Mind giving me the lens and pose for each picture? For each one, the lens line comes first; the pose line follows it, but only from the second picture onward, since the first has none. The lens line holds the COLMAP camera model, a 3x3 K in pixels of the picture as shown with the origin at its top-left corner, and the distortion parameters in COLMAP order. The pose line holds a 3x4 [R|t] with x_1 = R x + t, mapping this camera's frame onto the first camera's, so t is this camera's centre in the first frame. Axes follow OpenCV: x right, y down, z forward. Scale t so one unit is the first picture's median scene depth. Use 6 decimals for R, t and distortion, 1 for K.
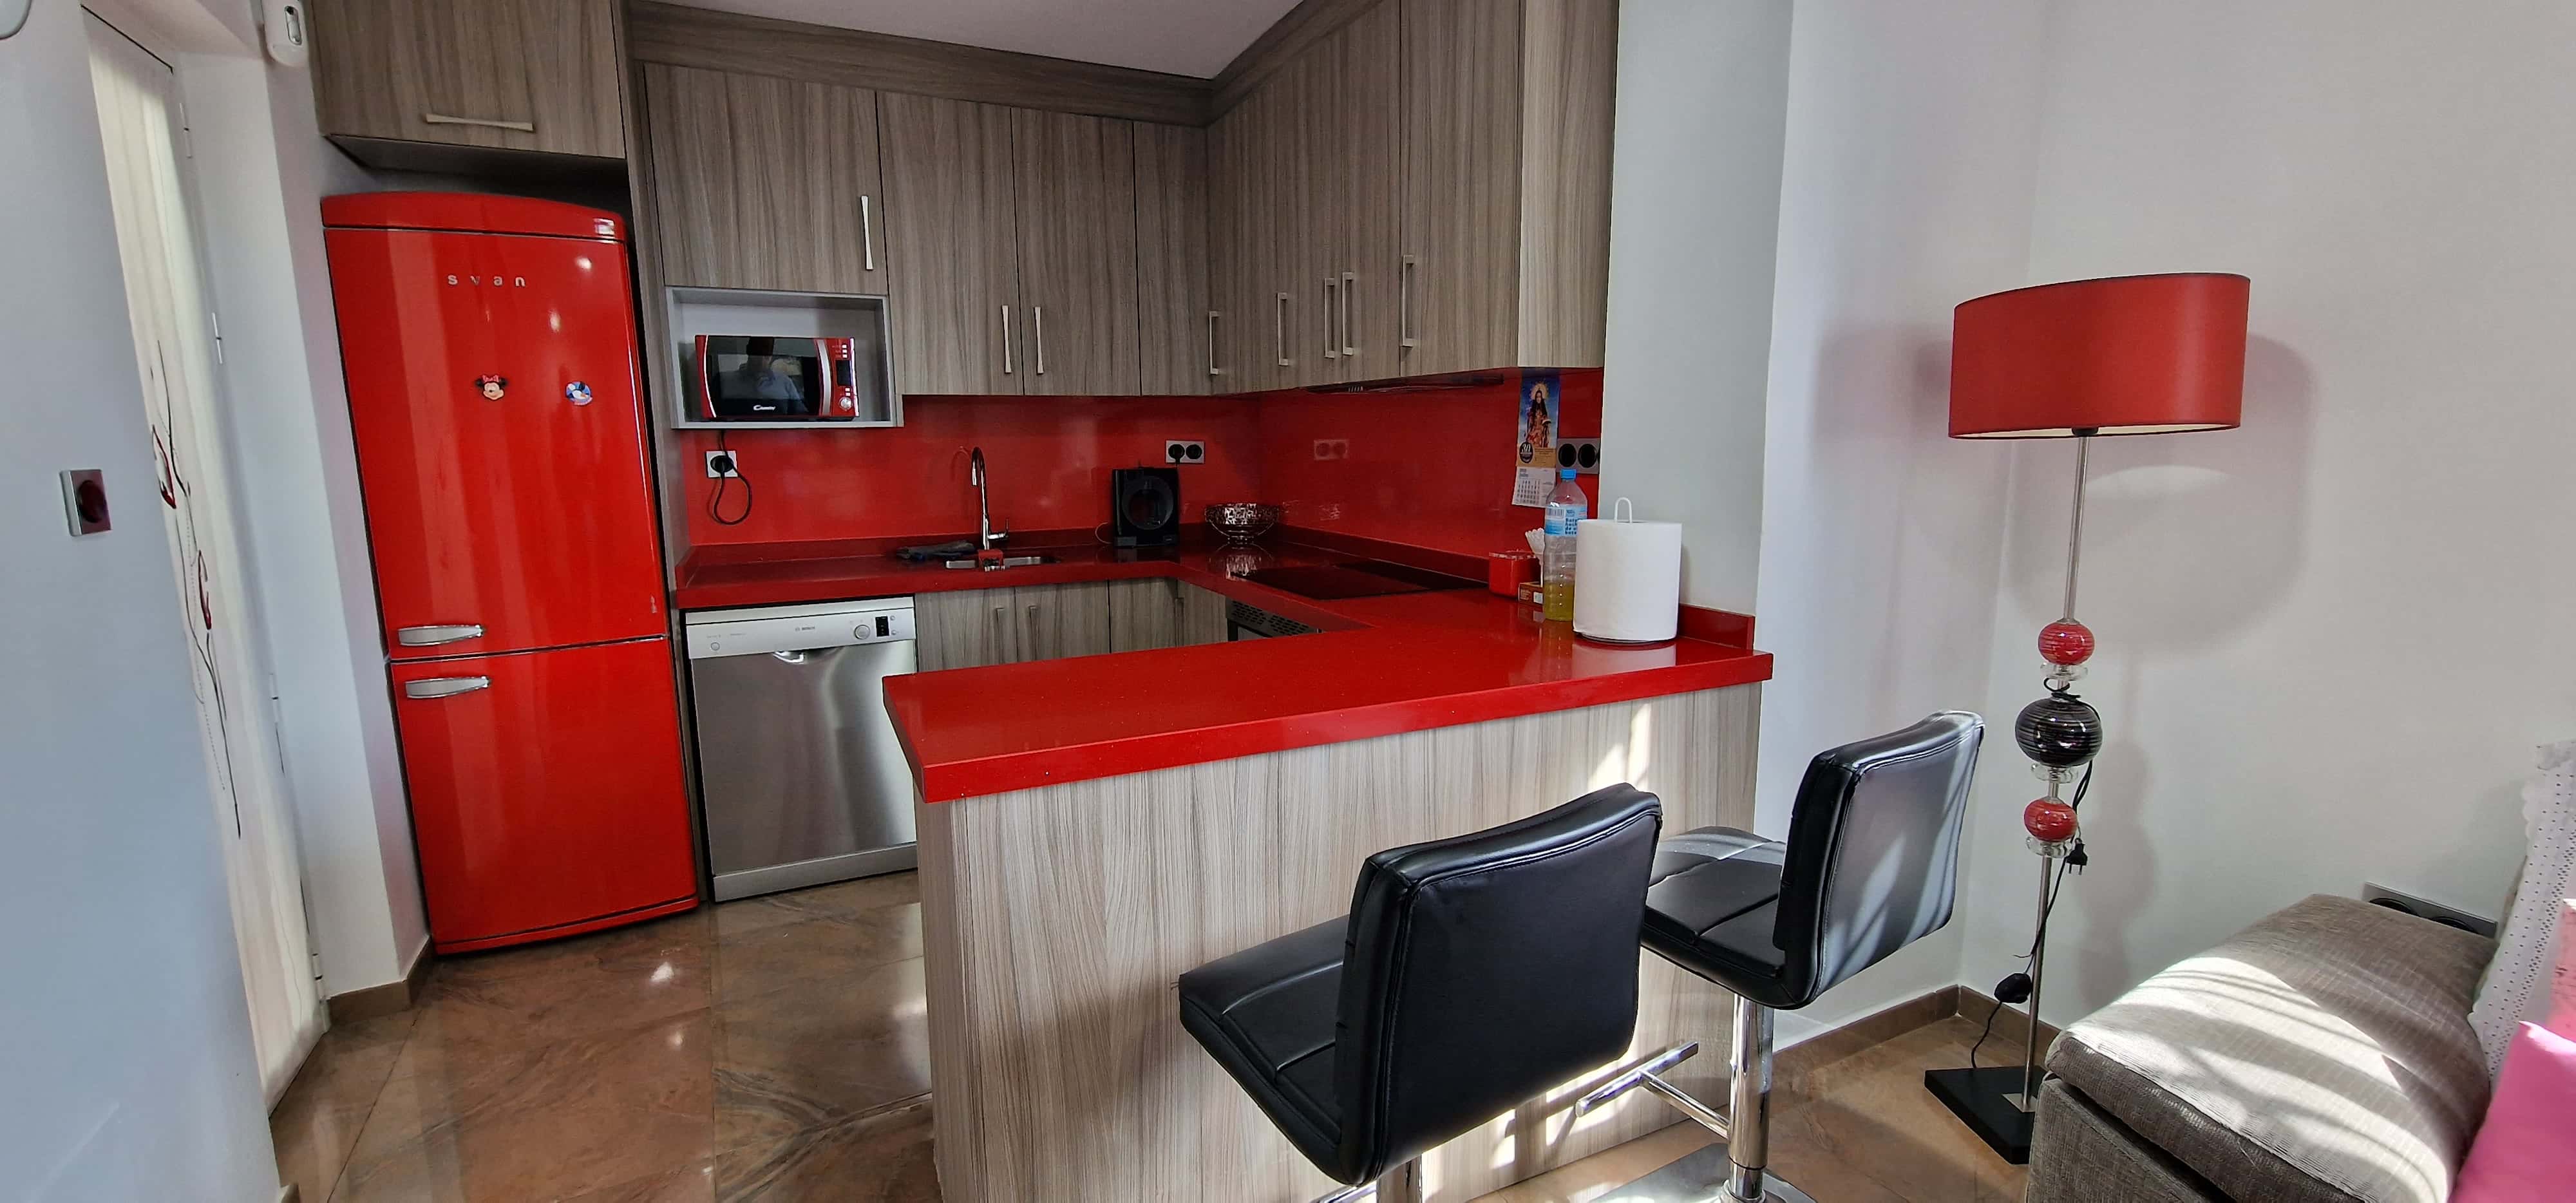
lens RADIAL K [[1055.2, 0, 1276.3], [0, 1055.2, 593.7], [0, 0, 1]] dist [0.005710, -0.004542]
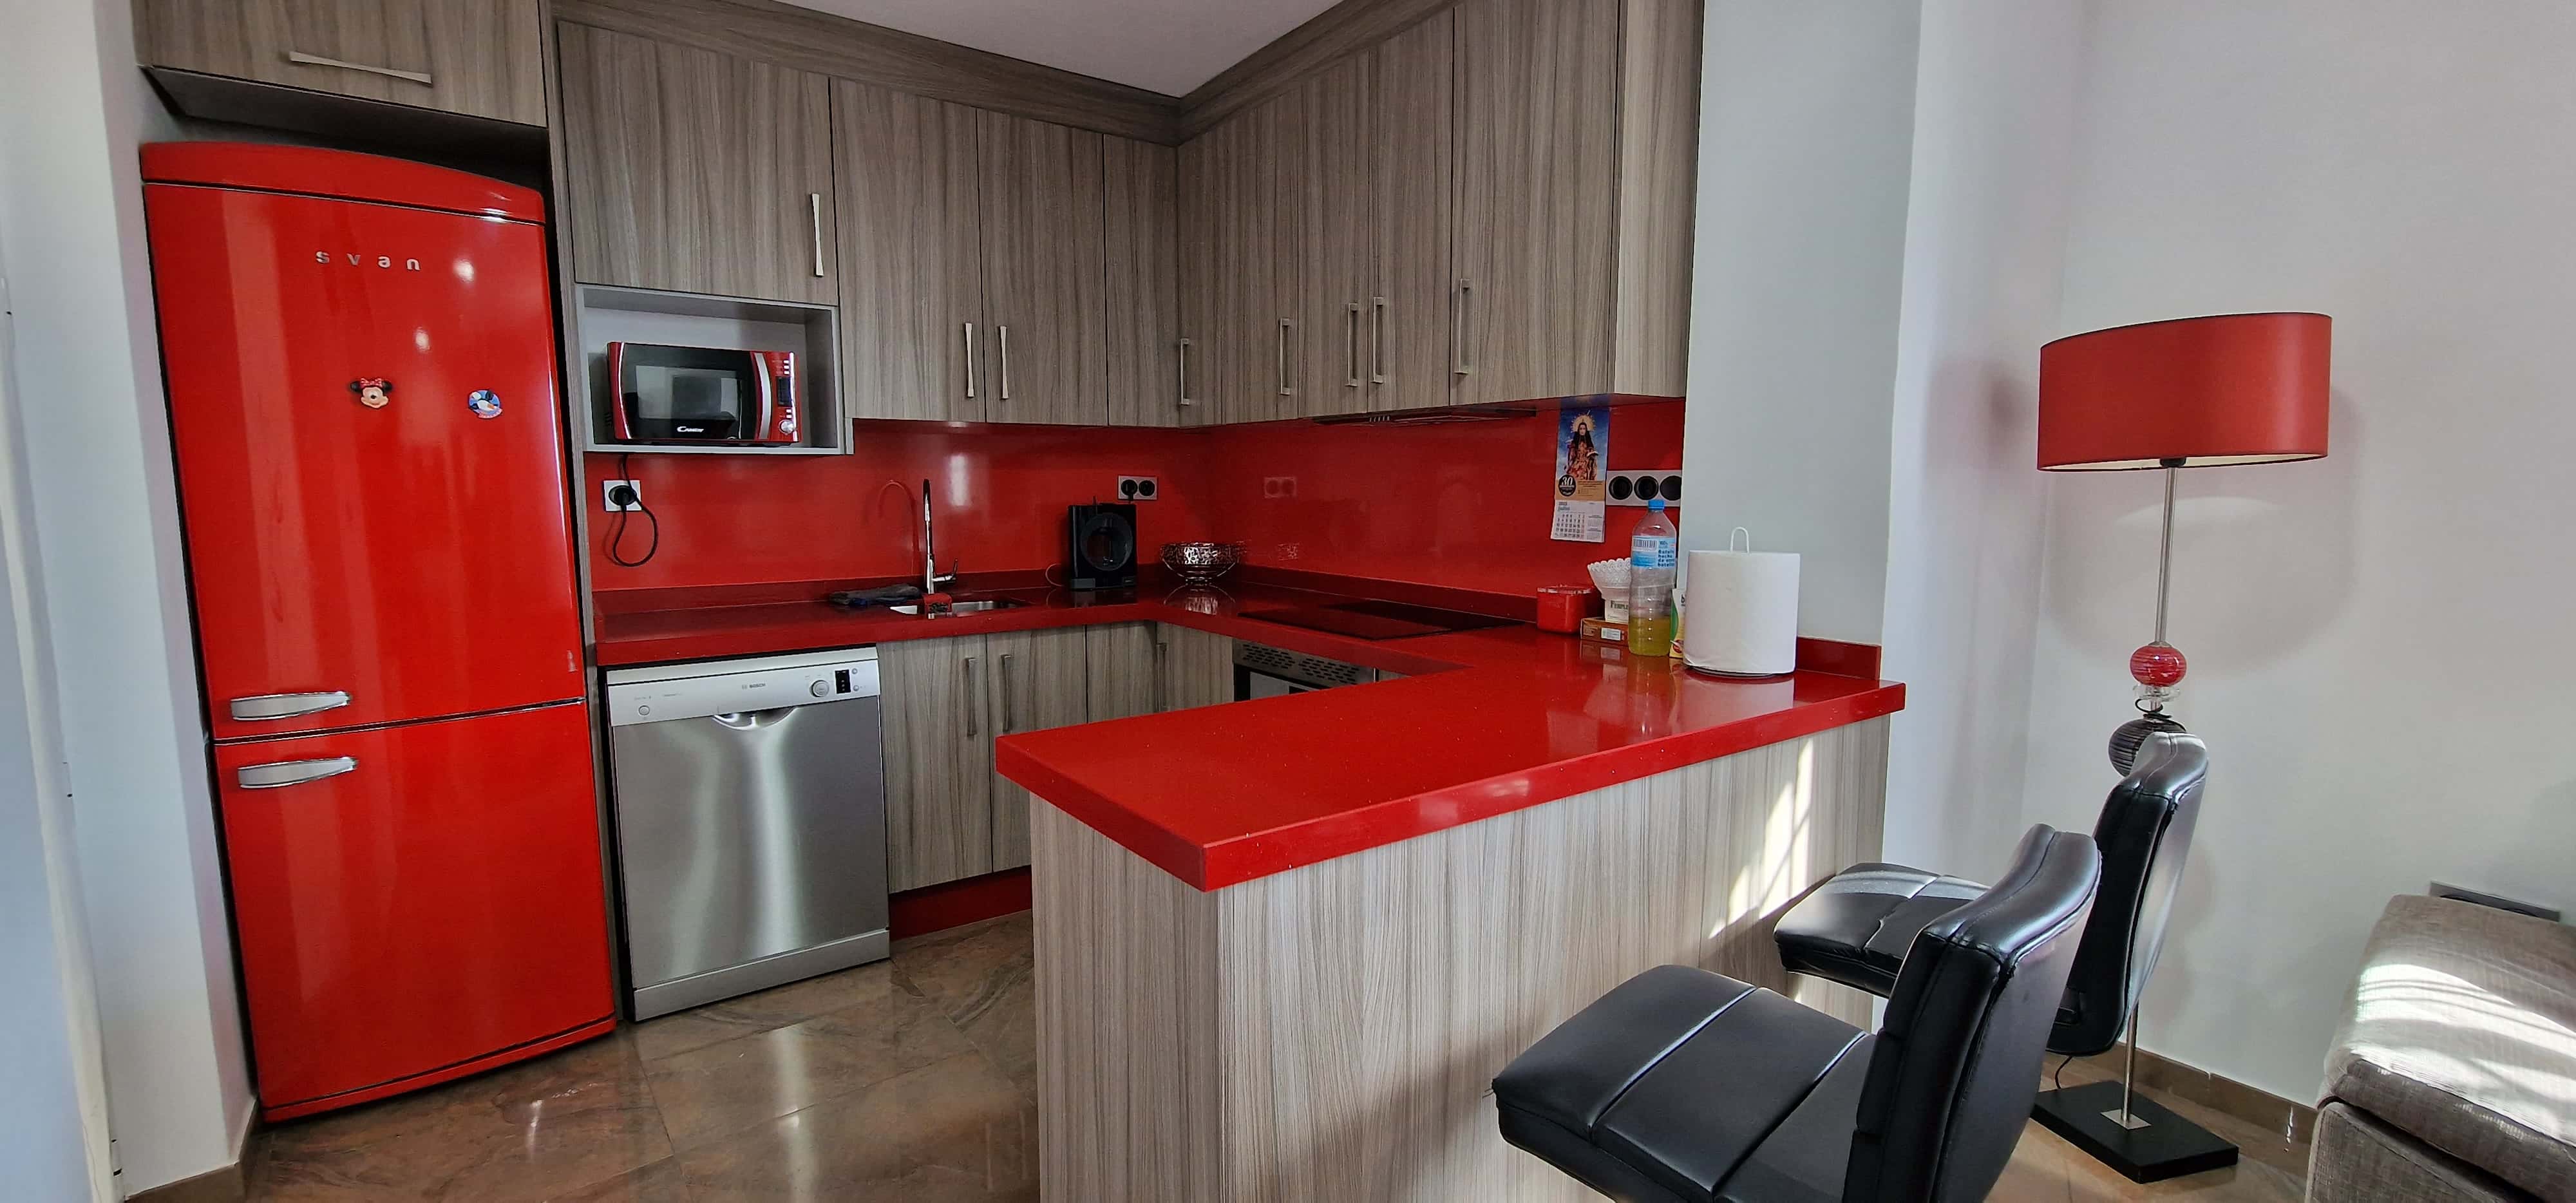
lens RADIAL K [[1055.2, 0, 1282.3], [0, 1055.2, 594.7], [0, 0, 1]] dist [0.005710, -0.004542]
pose [[0.983222, -0.010840, 0.182089, -0.209206], [0.018842, 0.998928, -0.042274, 0.003735], [-0.181435, 0.044996, 0.982373, 0.095403]]
